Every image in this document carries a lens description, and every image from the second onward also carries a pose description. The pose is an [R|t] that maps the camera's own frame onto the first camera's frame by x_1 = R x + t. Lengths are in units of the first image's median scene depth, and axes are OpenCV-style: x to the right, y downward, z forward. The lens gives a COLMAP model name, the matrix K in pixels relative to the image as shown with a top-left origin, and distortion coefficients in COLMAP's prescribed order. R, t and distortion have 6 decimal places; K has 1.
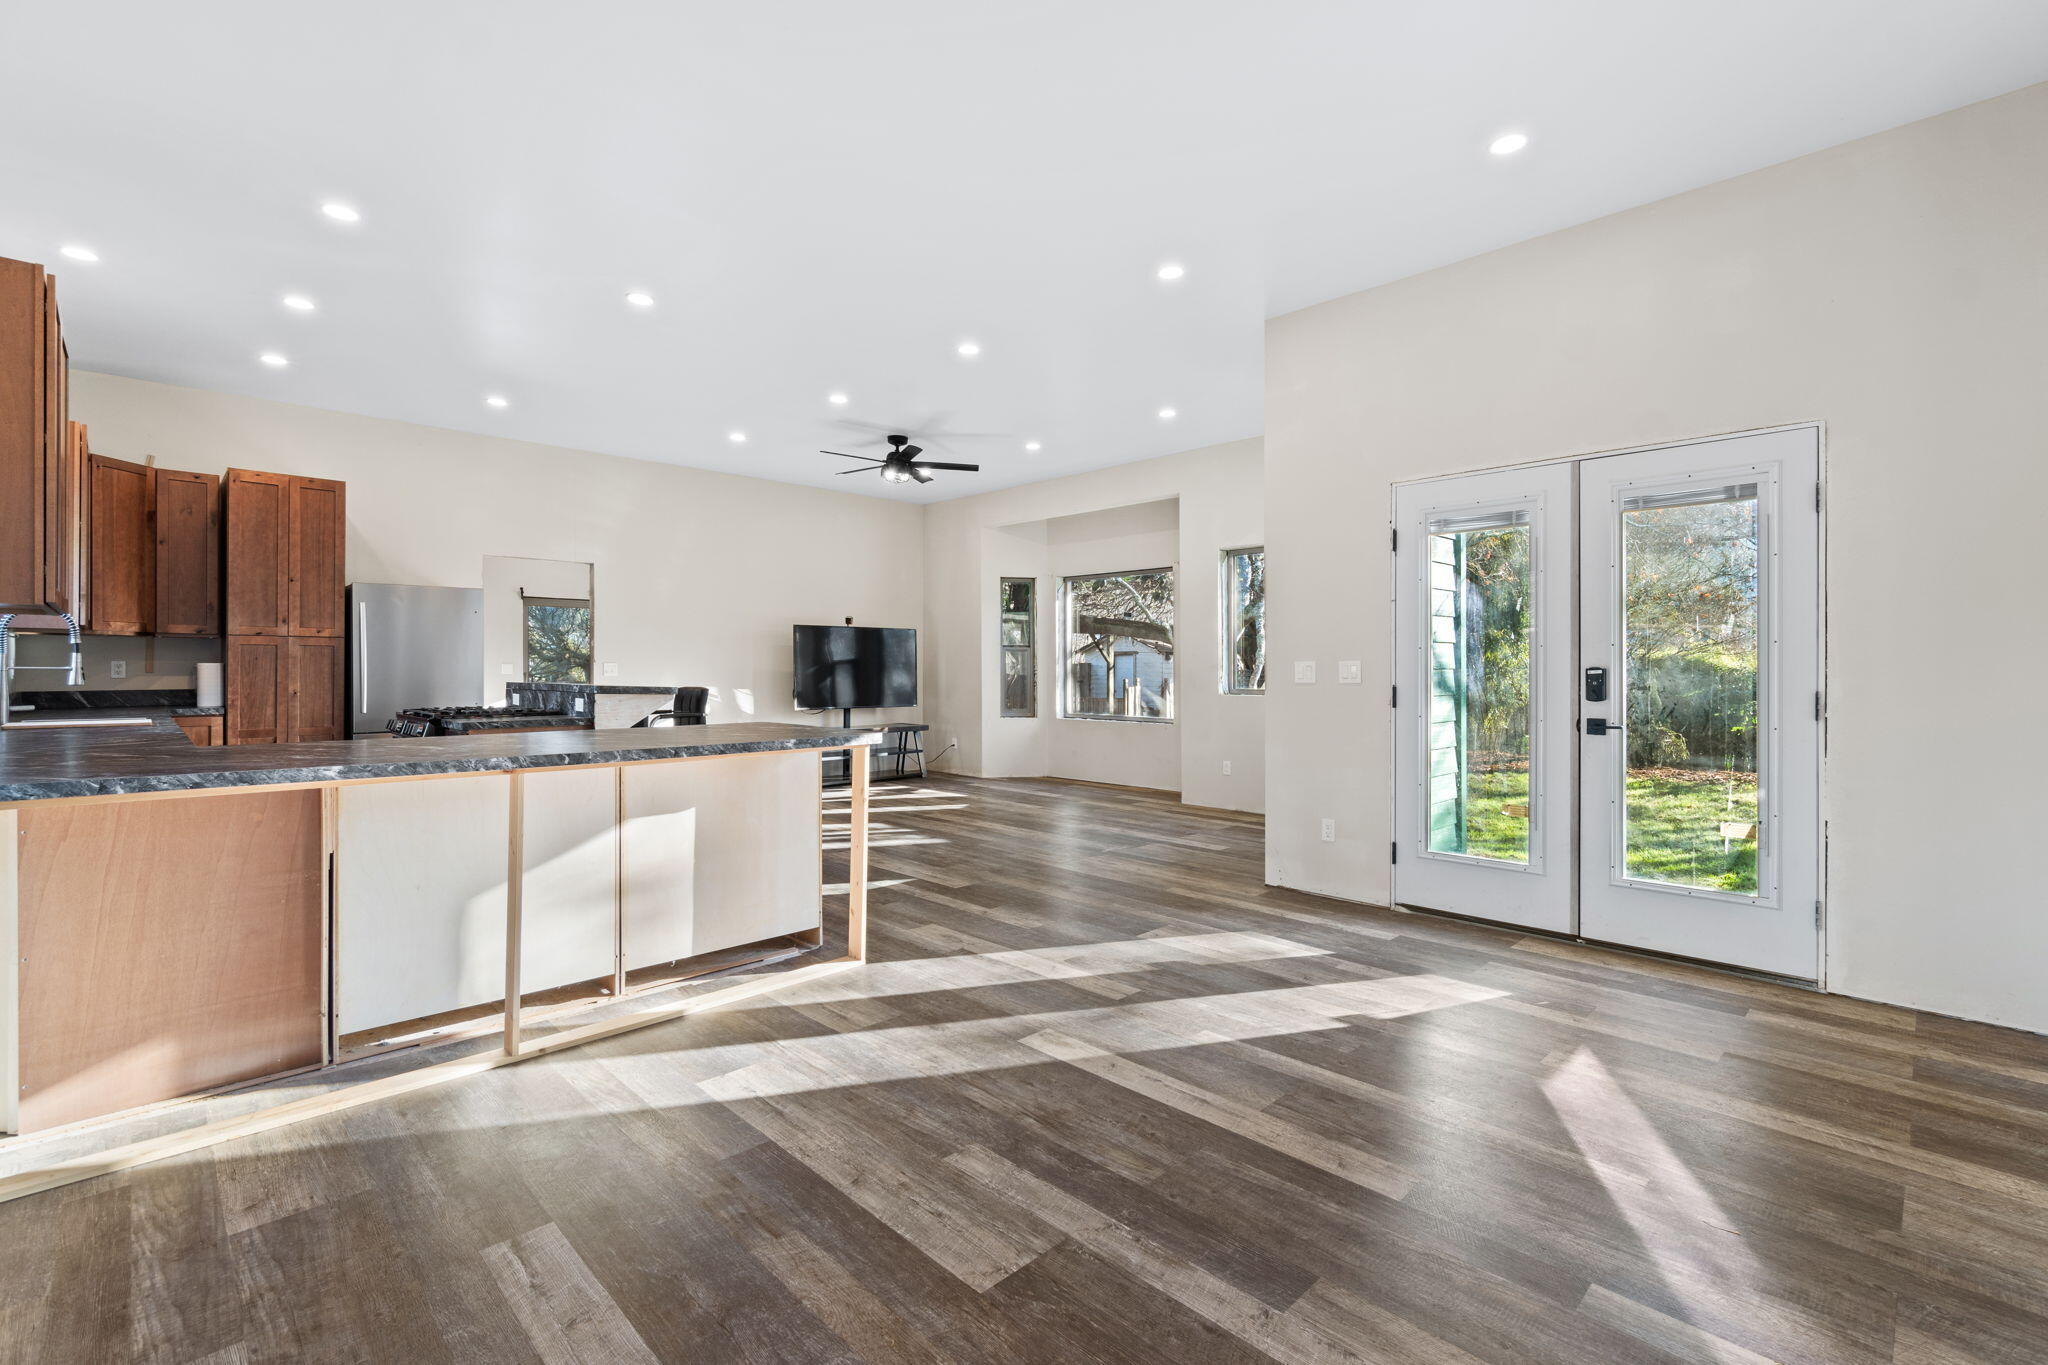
lens RADIAL K [[912.7, 0, 1020.2], [0, 912.7, 669.4], [0, 0, 1]] dist [-0.000600, 0.000748]
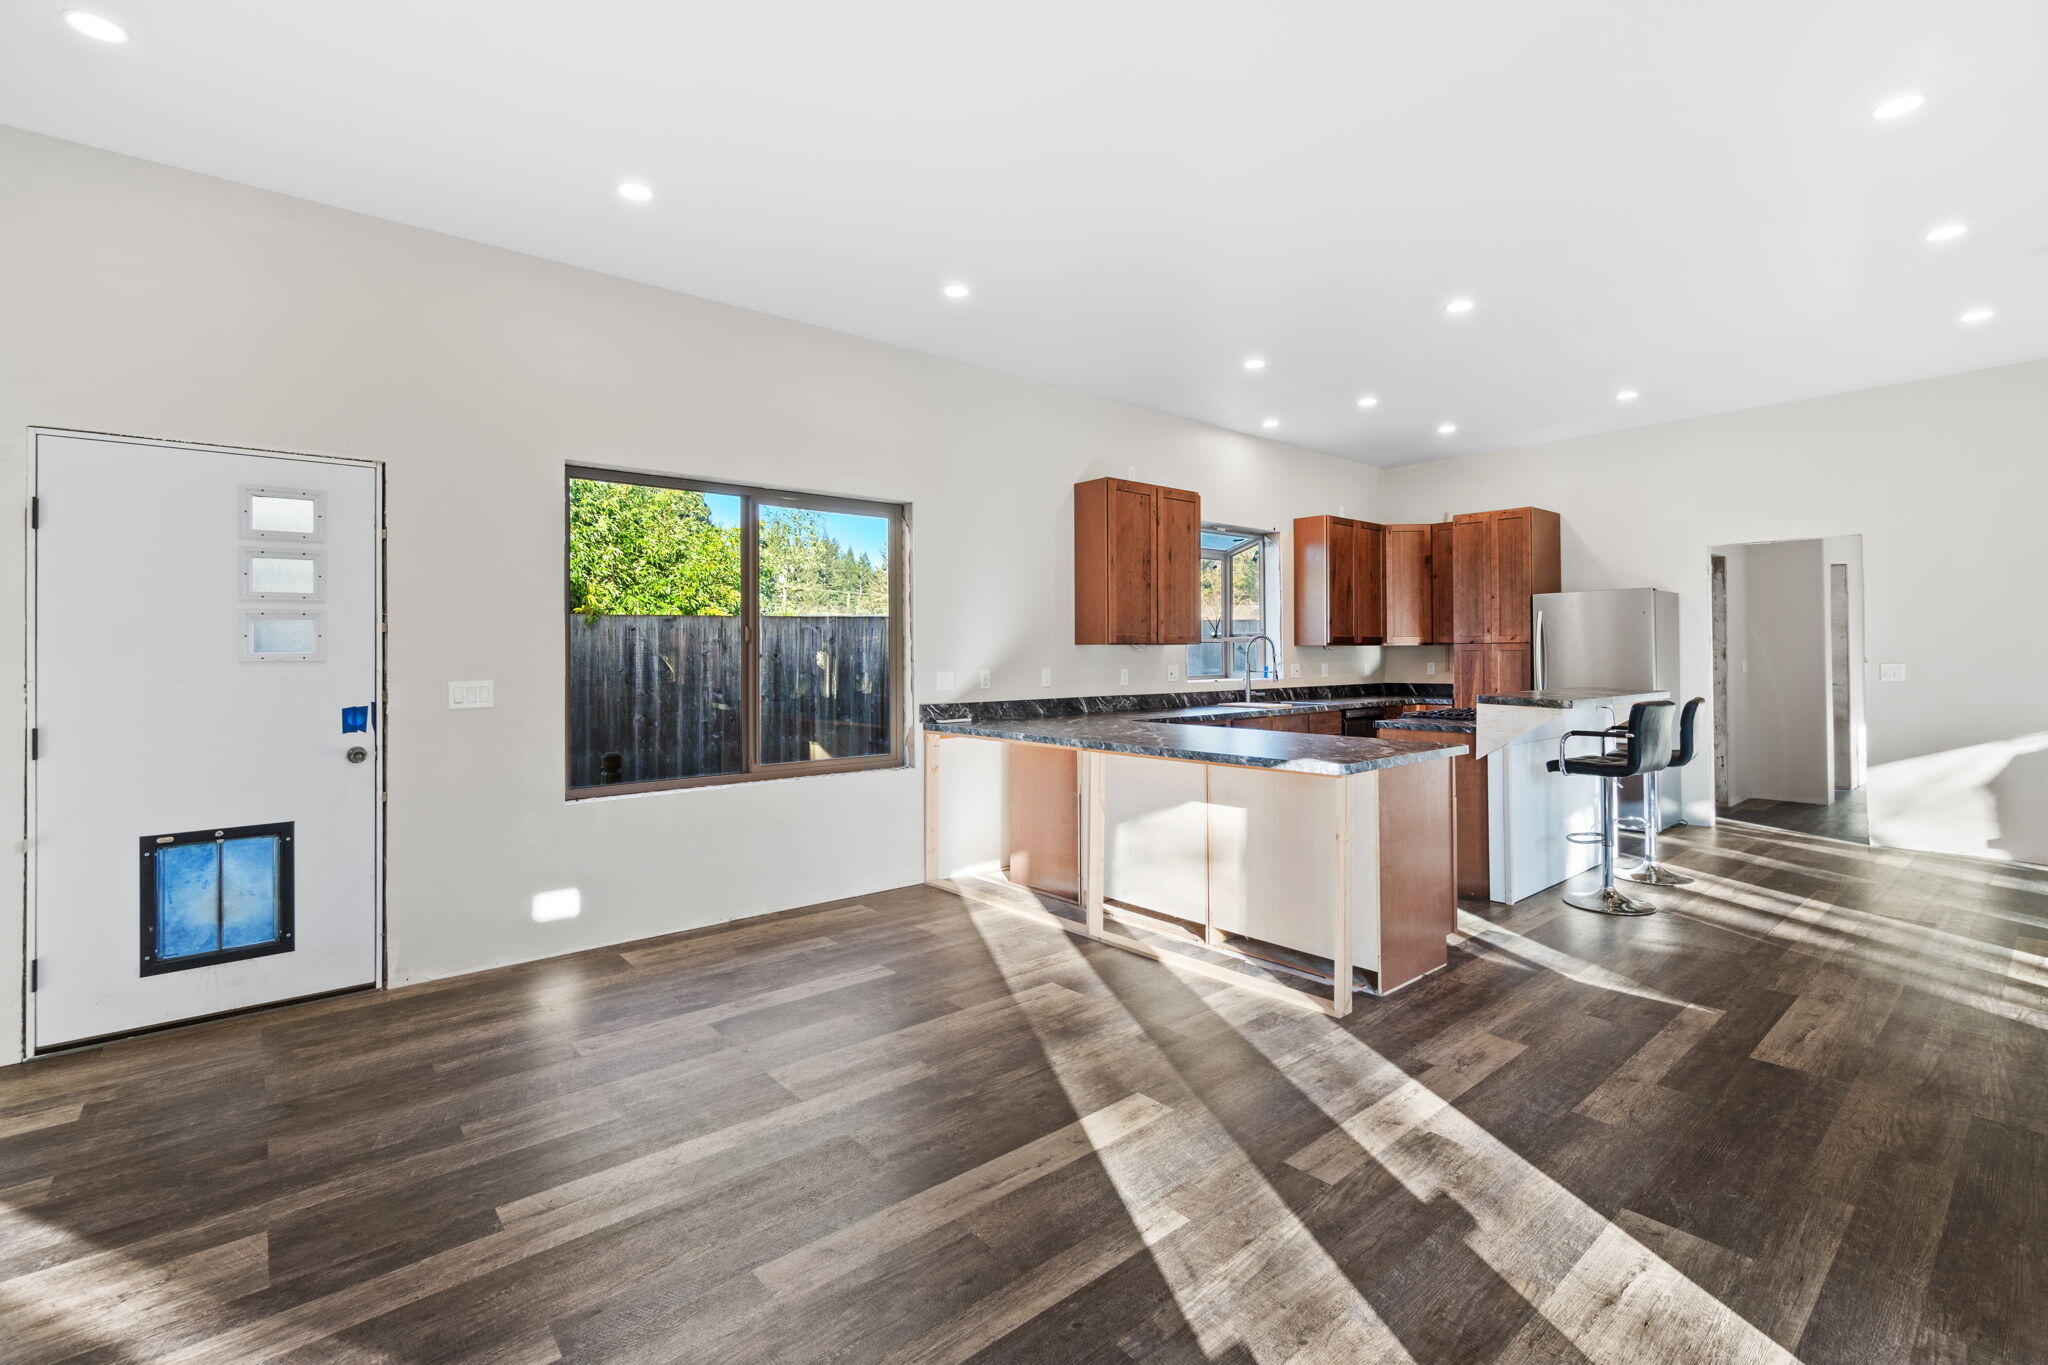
lens RADIAL K [[919.0, 0, 1024.8], [0, 919.0, 644.6], [0, 0, 1]] dist [-0.001795, -0.000102]
pose [[-0.074754, -0.010557, -0.997146, 0.706991], [0.003235, 0.999936, -0.010829, -0.034386], [0.997197, -0.004035, -0.074715, 0.704285]]
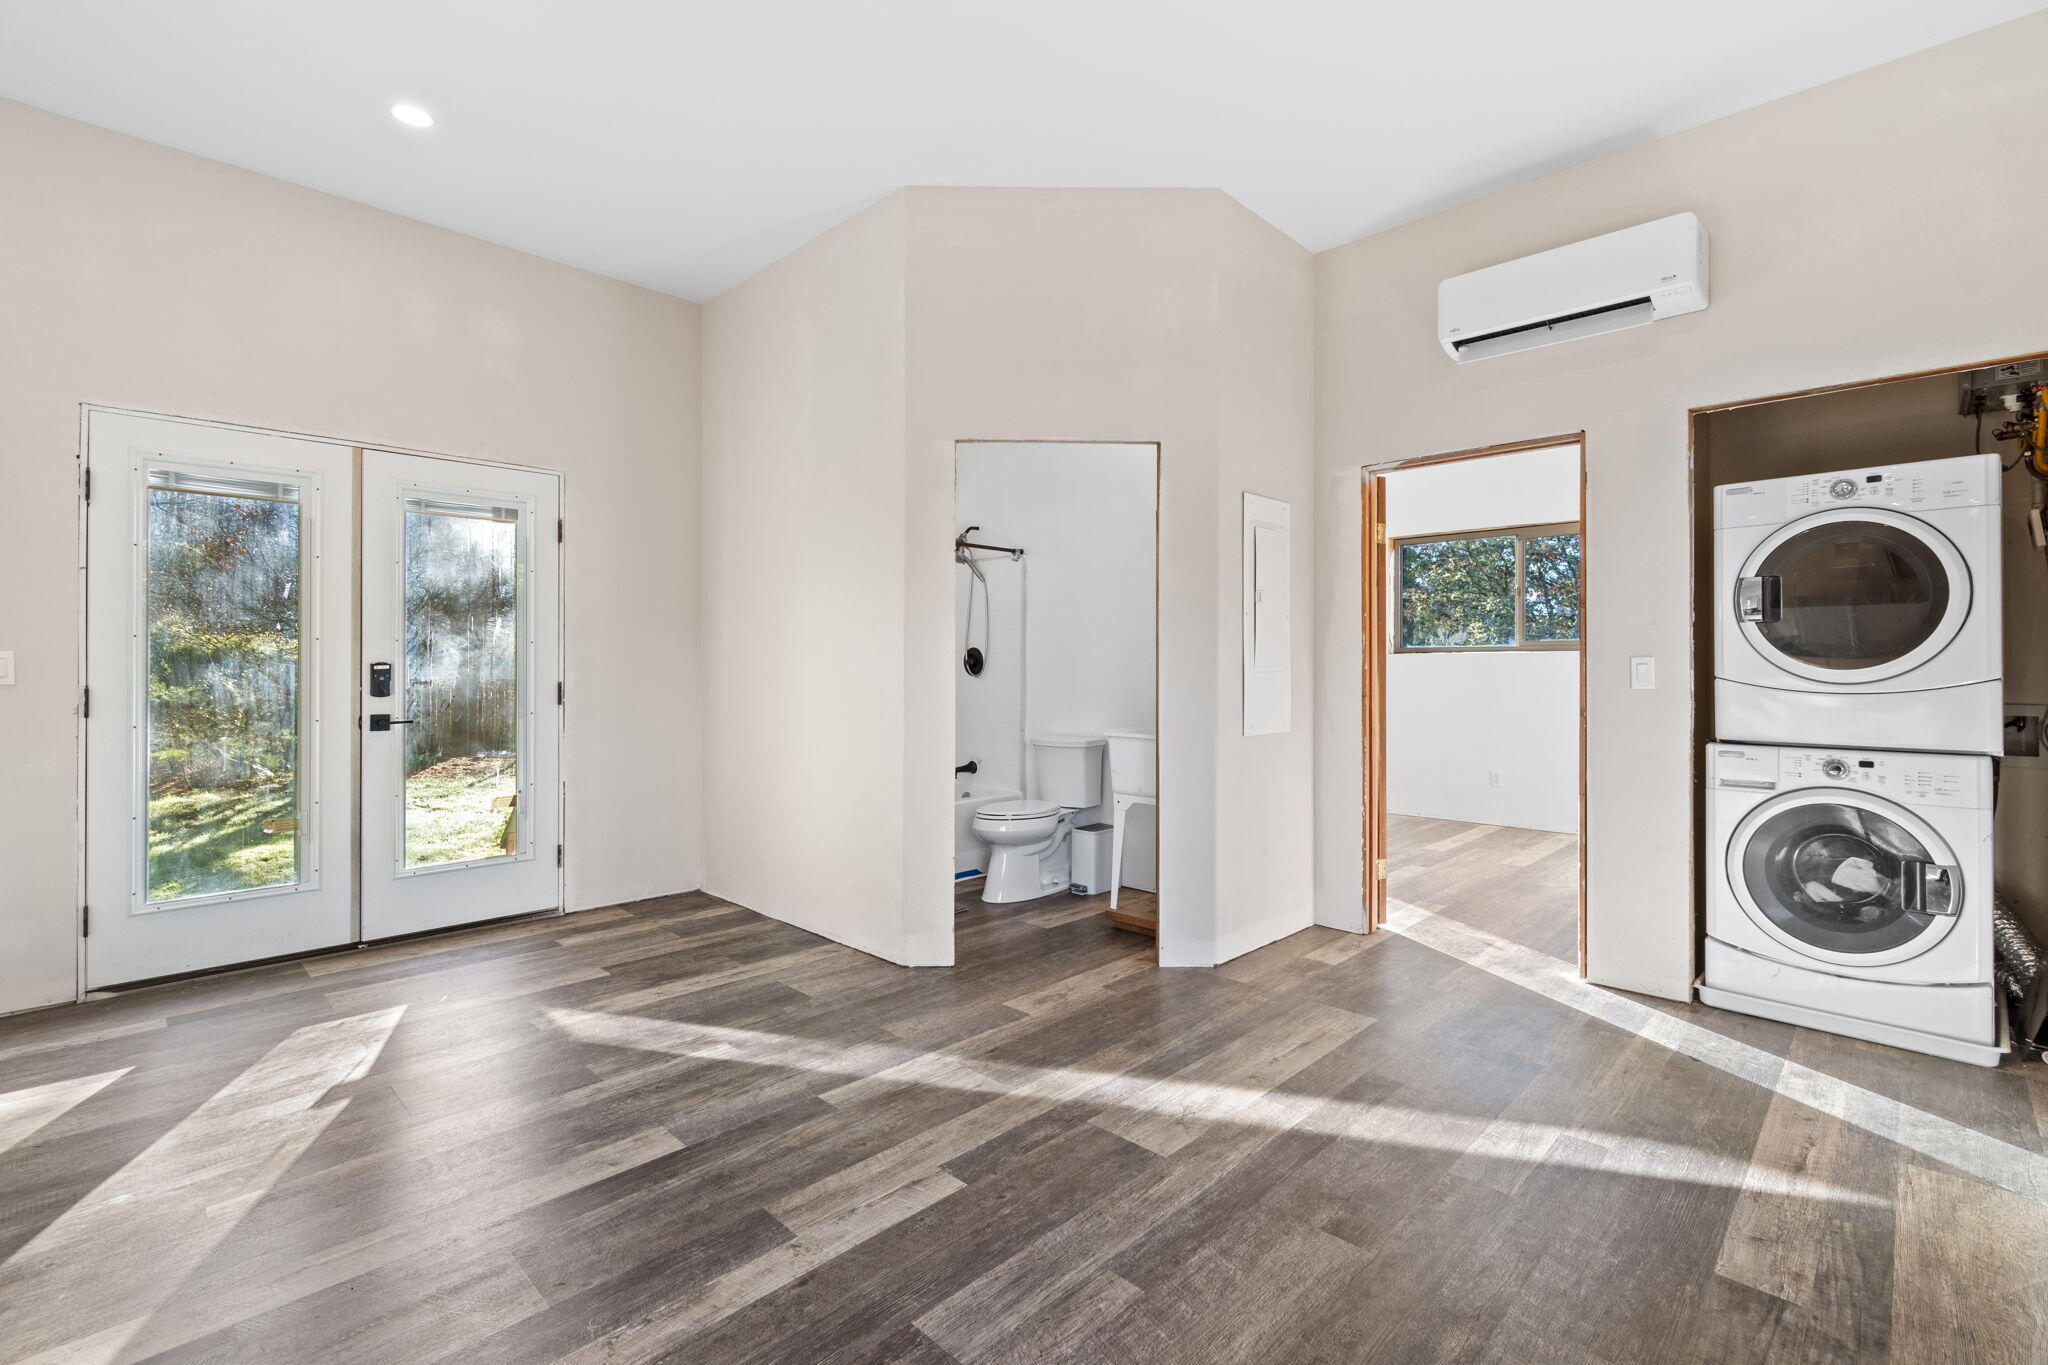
lens RADIAL K [[912.7, 0, 1020.2], [0, 912.7, 669.4], [0, 0, 1]] dist [-0.000600, 0.000748]
pose [[-0.019995, -0.004040, 0.999792, -0.359337], [-0.001219, 0.999991, 0.004016, 0.000271], [-0.999799, -0.001139, -0.020000, 0.320018]]
